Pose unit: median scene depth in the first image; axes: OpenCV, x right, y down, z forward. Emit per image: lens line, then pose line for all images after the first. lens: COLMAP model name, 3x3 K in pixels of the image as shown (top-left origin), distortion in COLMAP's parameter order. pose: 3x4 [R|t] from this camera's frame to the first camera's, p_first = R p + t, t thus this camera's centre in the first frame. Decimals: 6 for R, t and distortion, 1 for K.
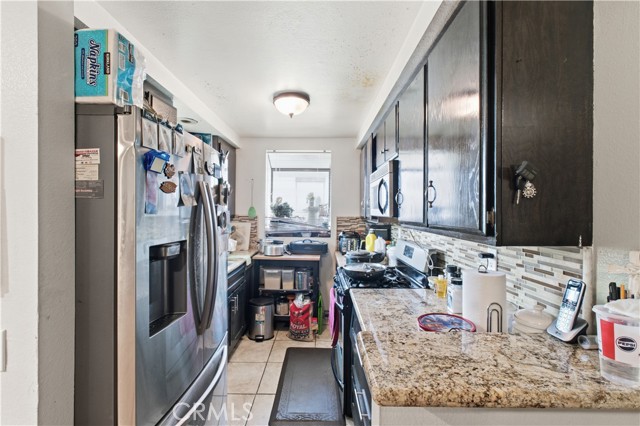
lens RADIAL K [[290.9, 0, 316.9], [0, 290.9, 210.7], [0, 0, 1]] dist [-0.002377, -0.000295]
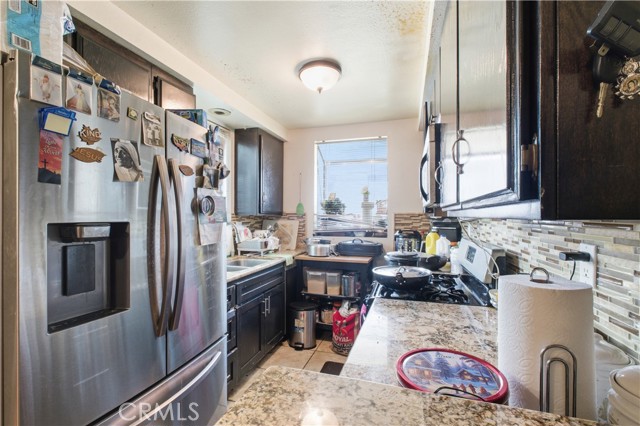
lens RADIAL K [[290.9, 0, 320.7], [0, 290.9, 218.0], [0, 0, 1]] dist [-0.002377, -0.000295]
pose [[0.952844, -0.004729, -0.303423, 0.143950], [0.005121, 0.999987, 0.000495, 0.039309], [0.303417, -0.002026, 0.952856, 0.159081]]
